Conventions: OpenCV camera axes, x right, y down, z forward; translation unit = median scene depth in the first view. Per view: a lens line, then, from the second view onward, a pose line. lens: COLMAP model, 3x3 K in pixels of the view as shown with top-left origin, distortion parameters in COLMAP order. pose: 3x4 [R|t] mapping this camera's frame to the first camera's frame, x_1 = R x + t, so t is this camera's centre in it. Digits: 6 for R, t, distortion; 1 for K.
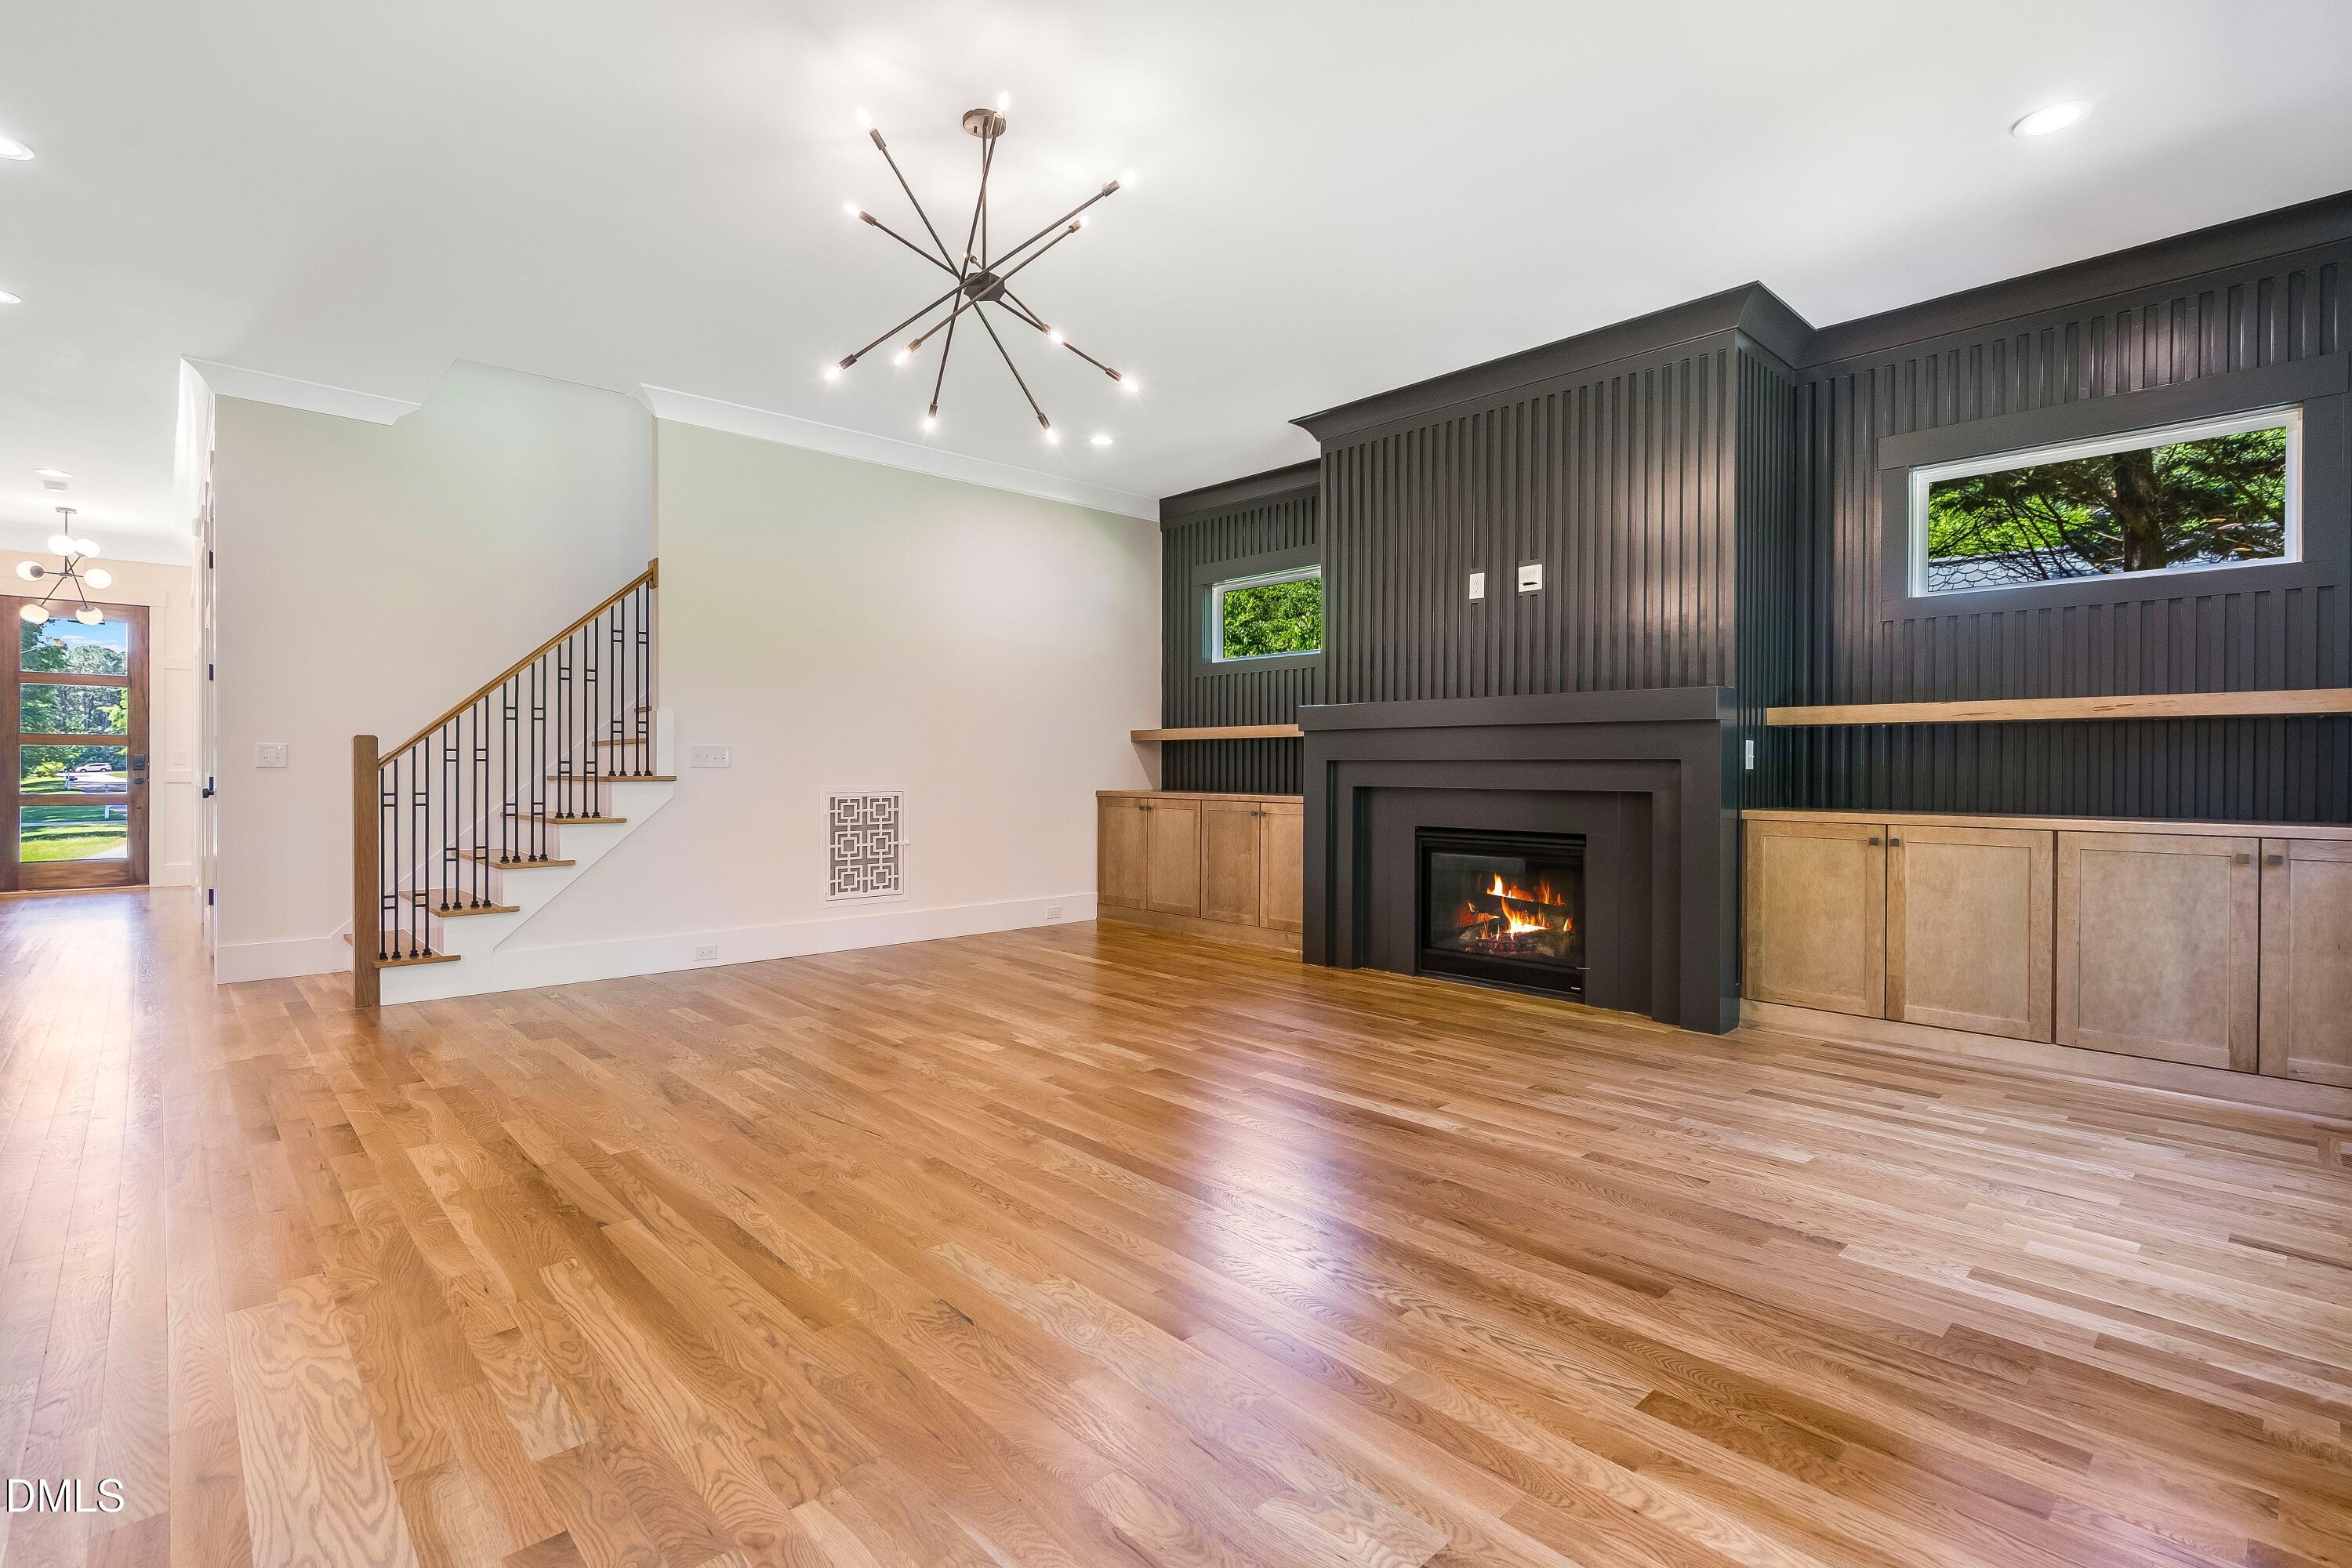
lens RADIAL K [[1078.2, 0, 1156.0], [0, 1078.2, 782.4], [0, 0, 1]] dist [-0.005036, 0.002416]
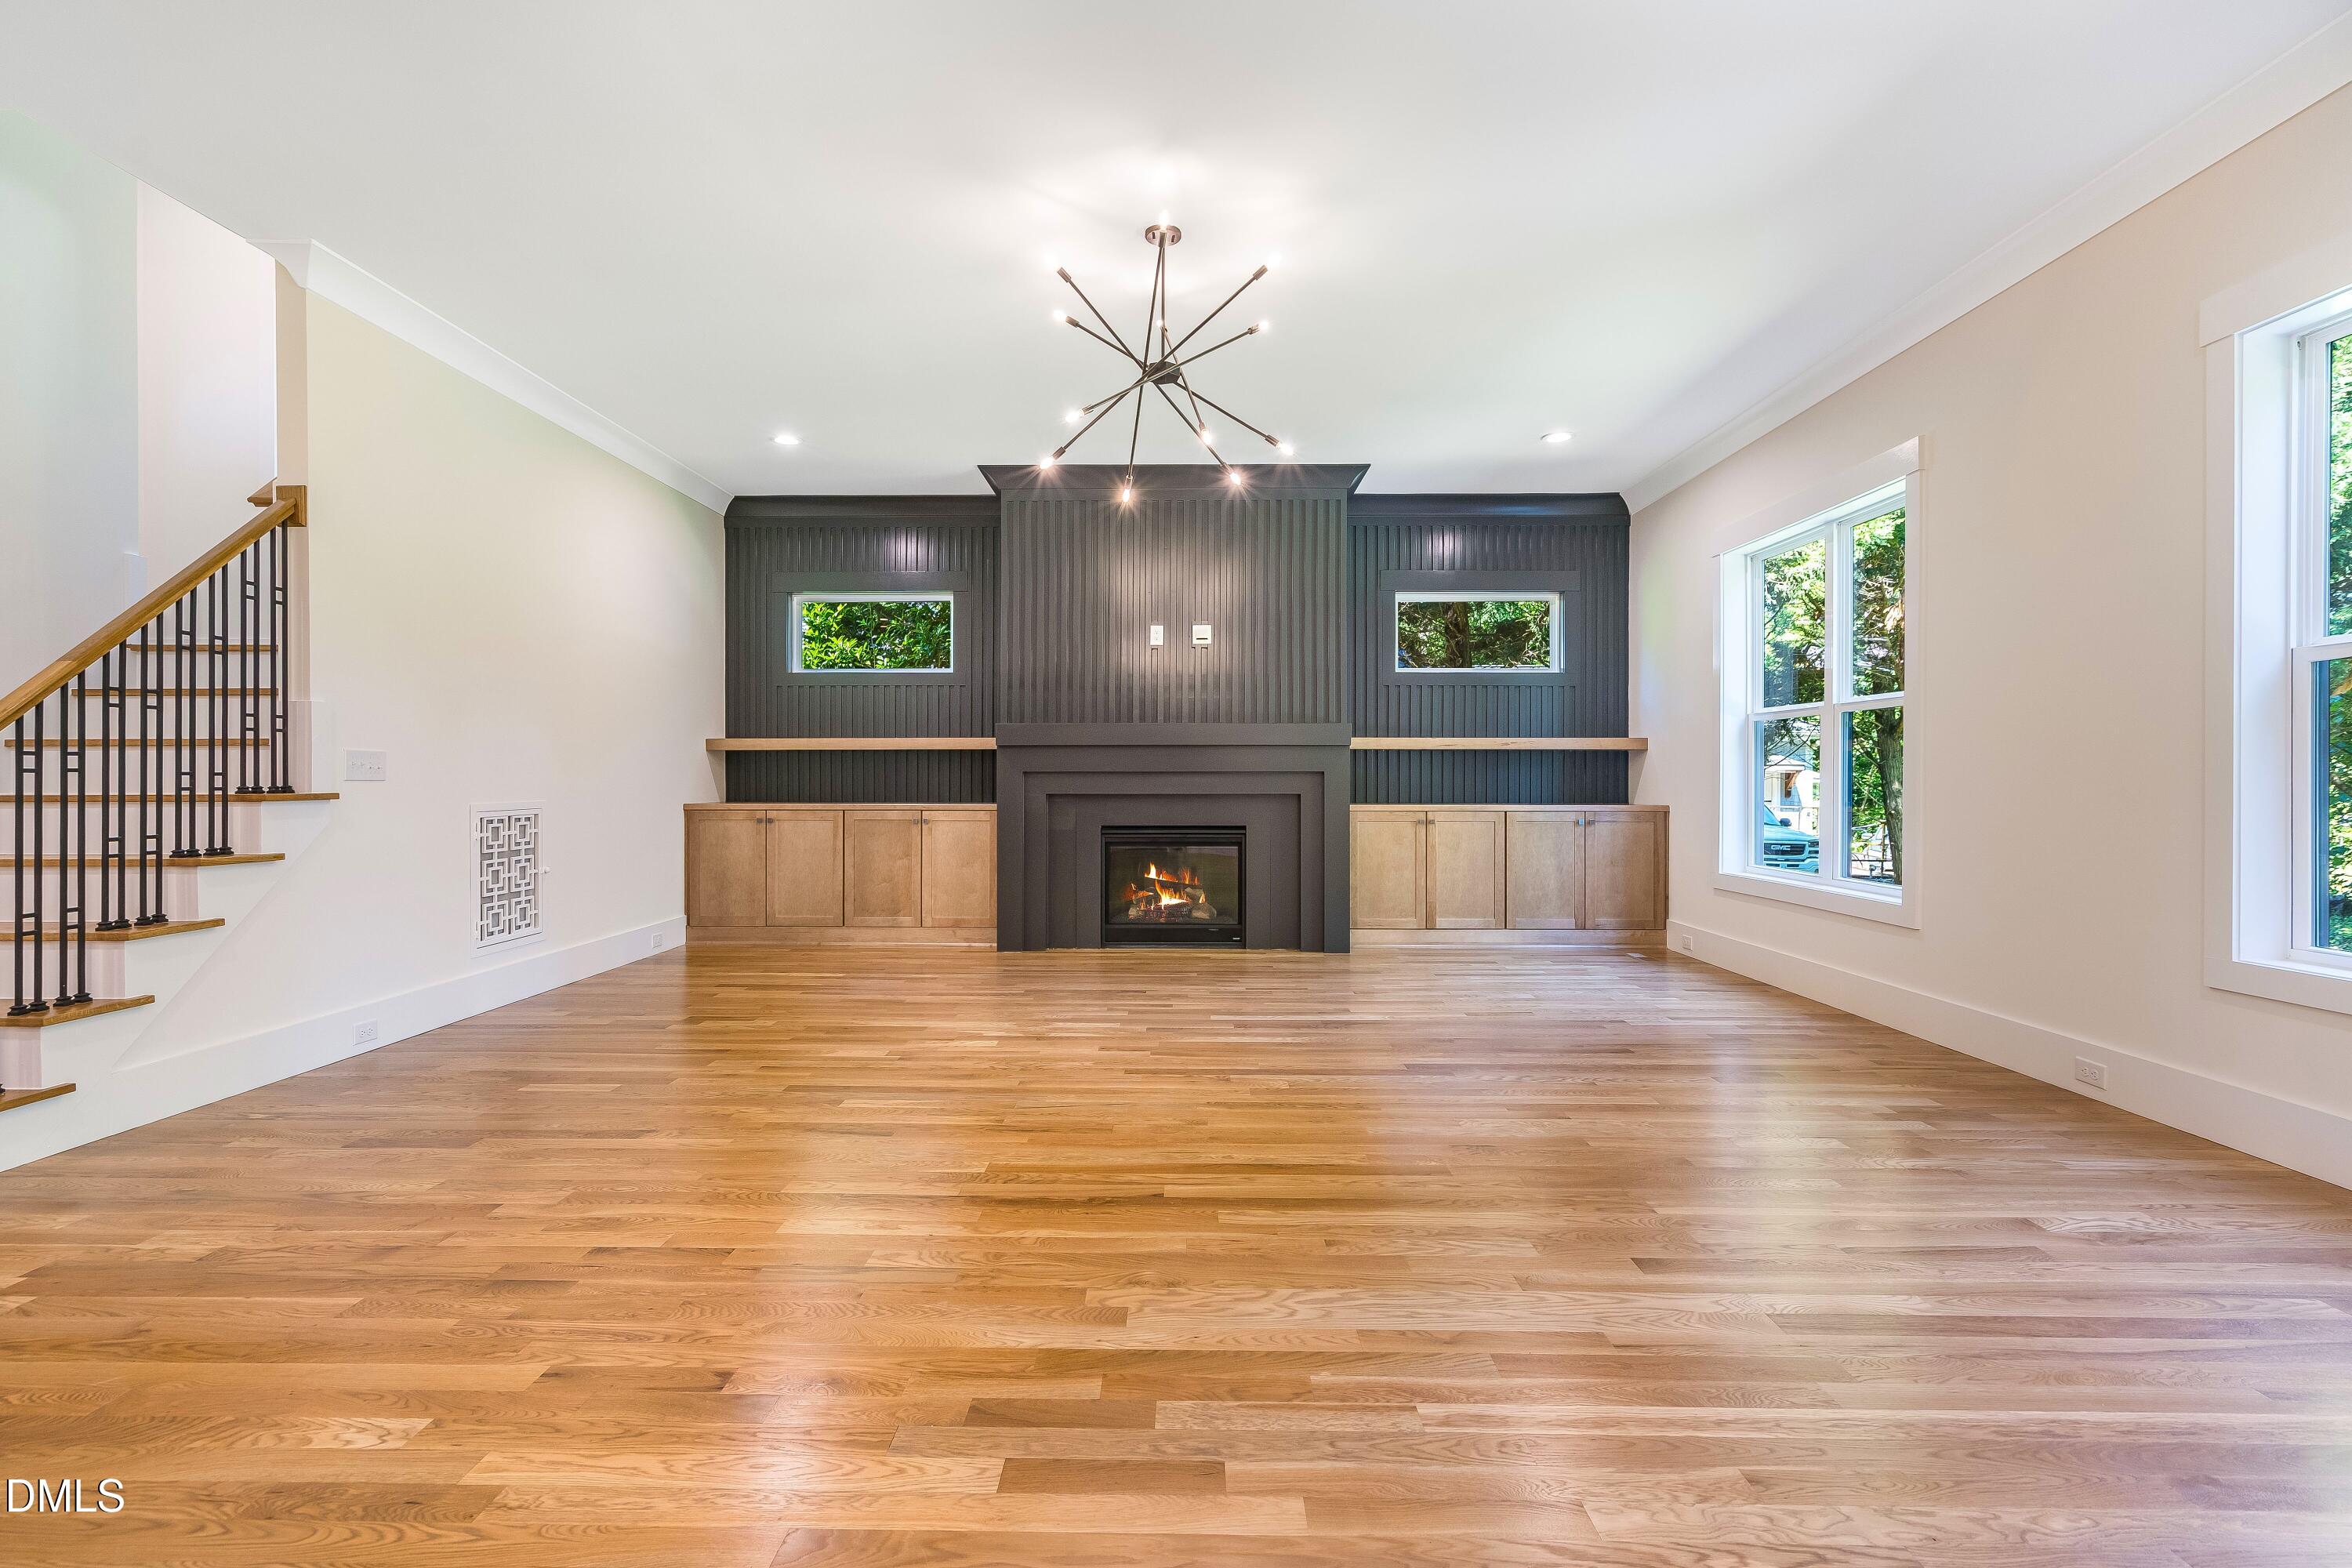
lens RADIAL K [[1078.2, 0, 1157.3], [0, 1078.2, 785.9], [0, 0, 1]] dist [-0.005036, 0.002416]
pose [[0.698003, -0.008701, 0.716042, -0.648712], [0.012142, 0.999926, 0.000314, -0.004269], [-0.715992, 0.008475, 0.698058, 0.113421]]
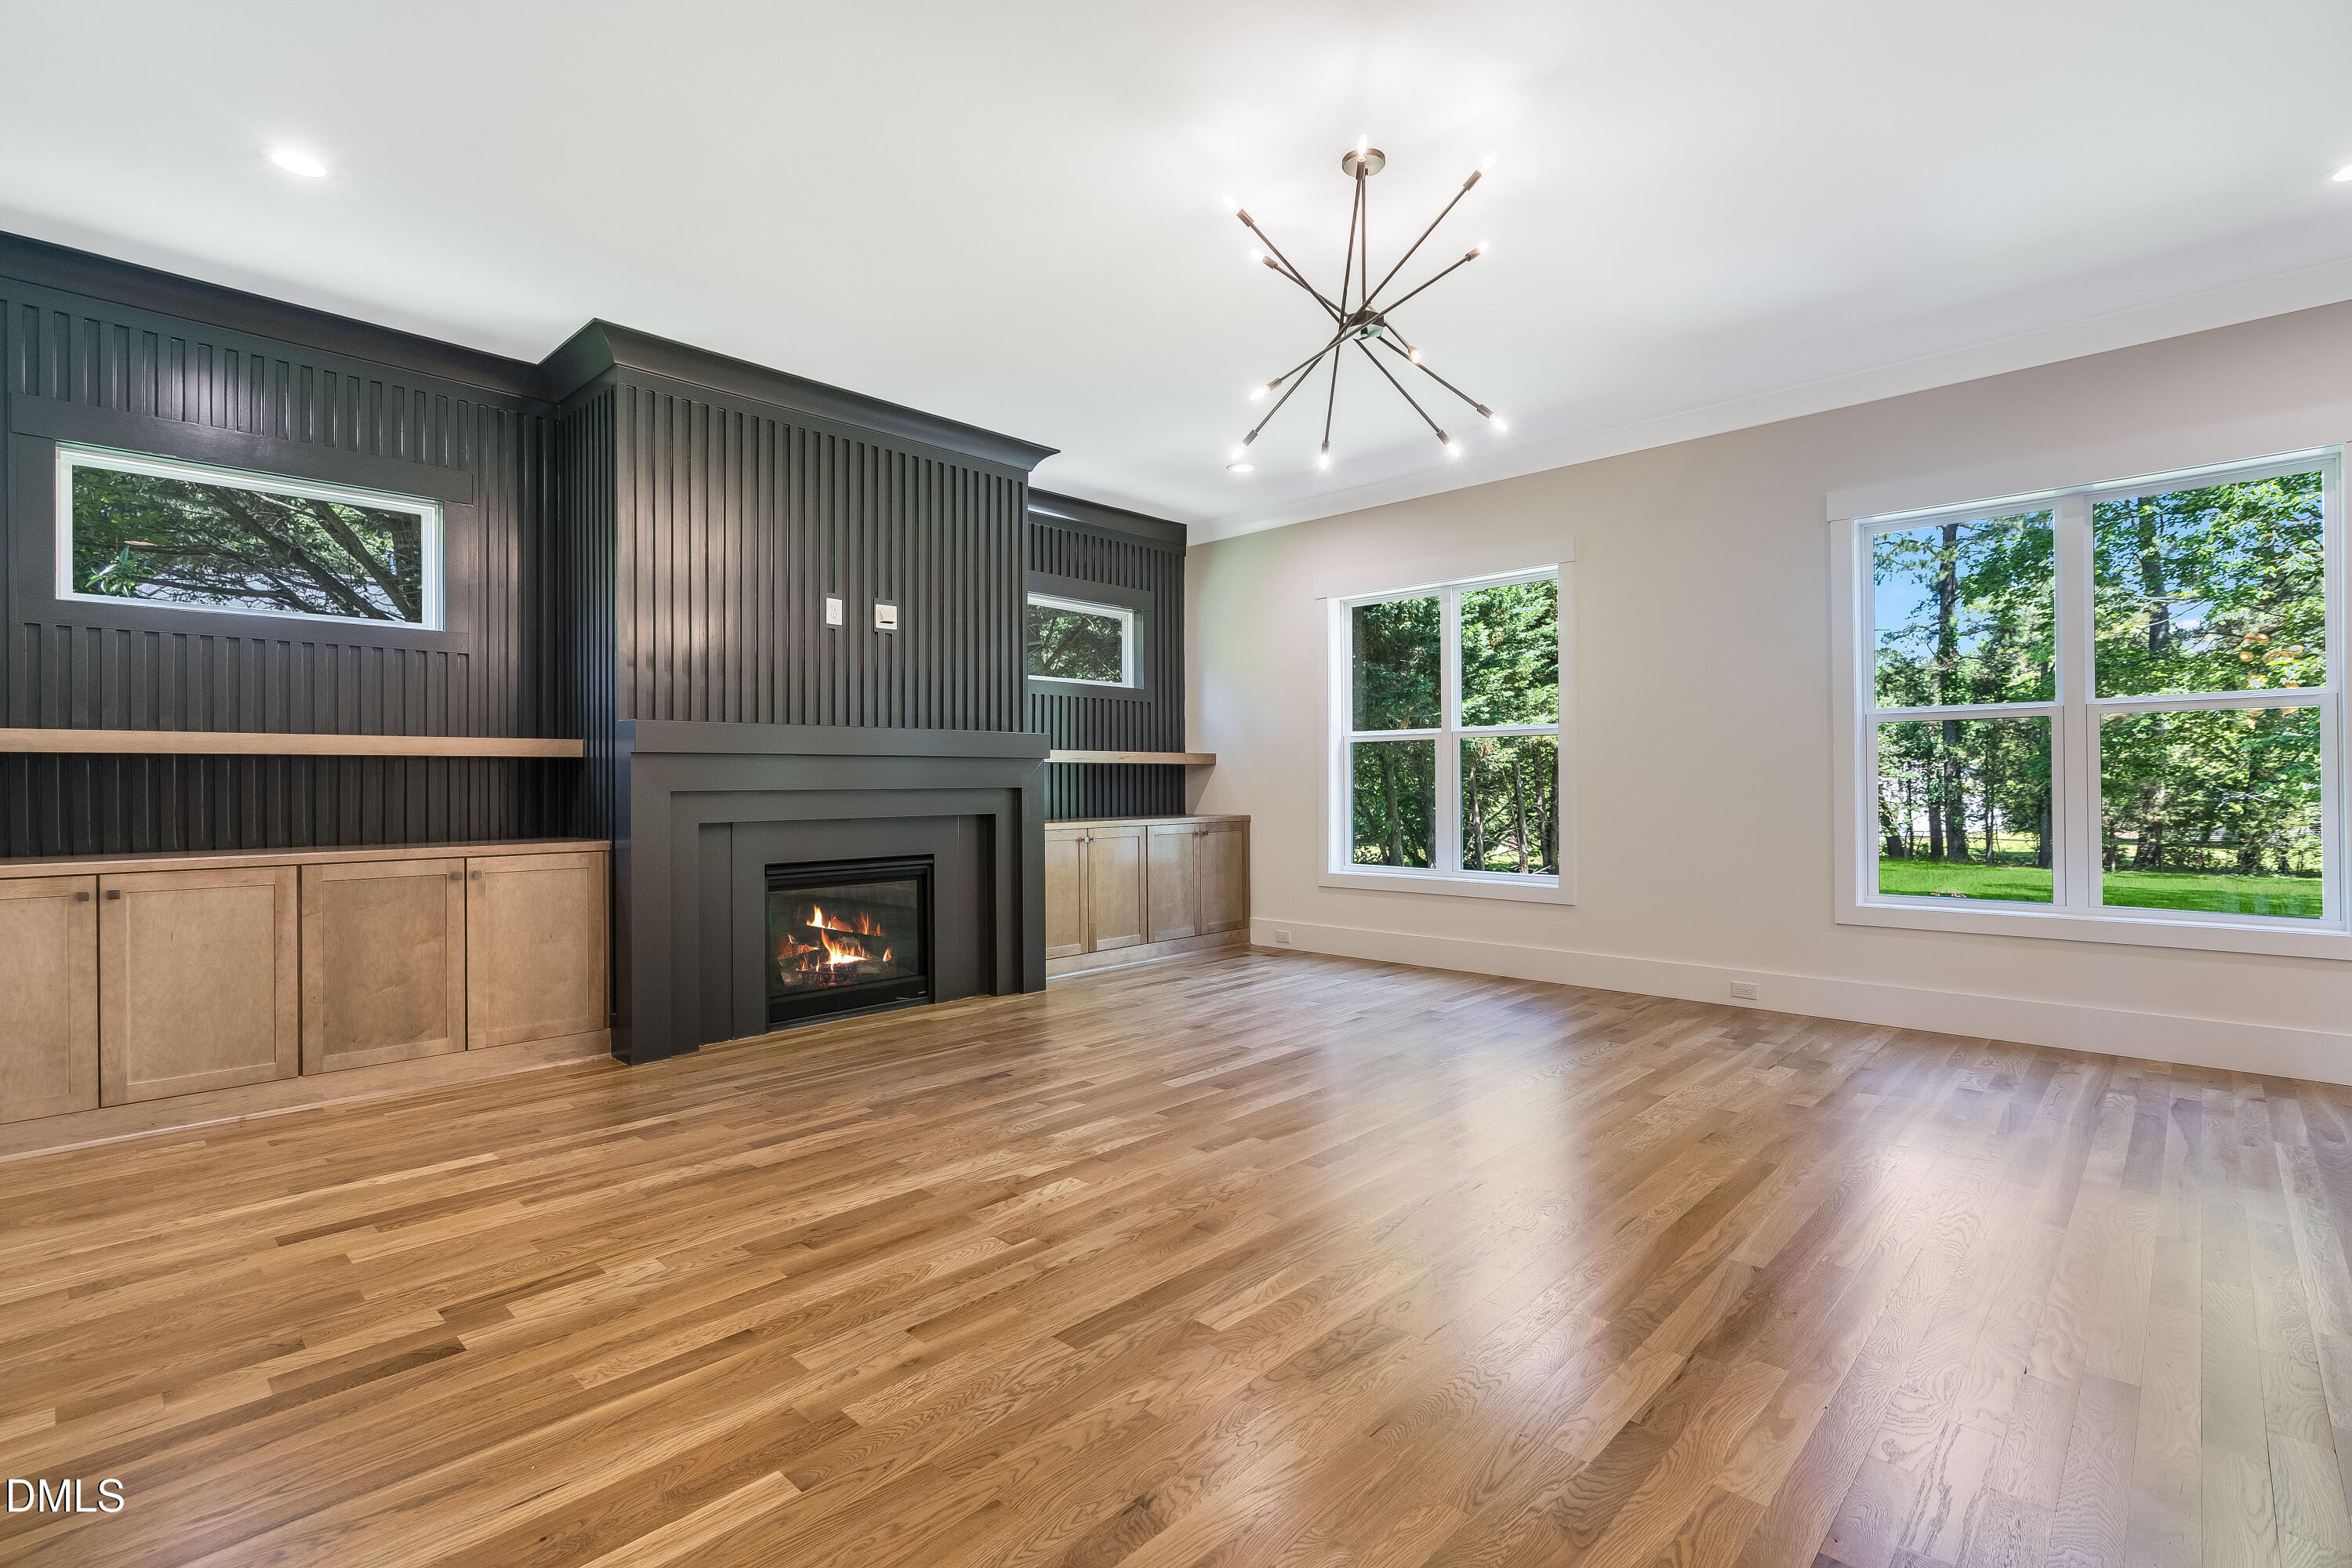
lens RADIAL K [[1086.2, 0, 1167.6], [0, 1086.2, 785.4], [0, 0, 1]] dist [-0.002696, 0.001669]
pose [[-0.058452, -0.007435, 0.998263, -0.739310], [0.019162, 0.999780, 0.008569, -0.028252], [-0.998106, 0.019629, -0.058297, 0.795073]]
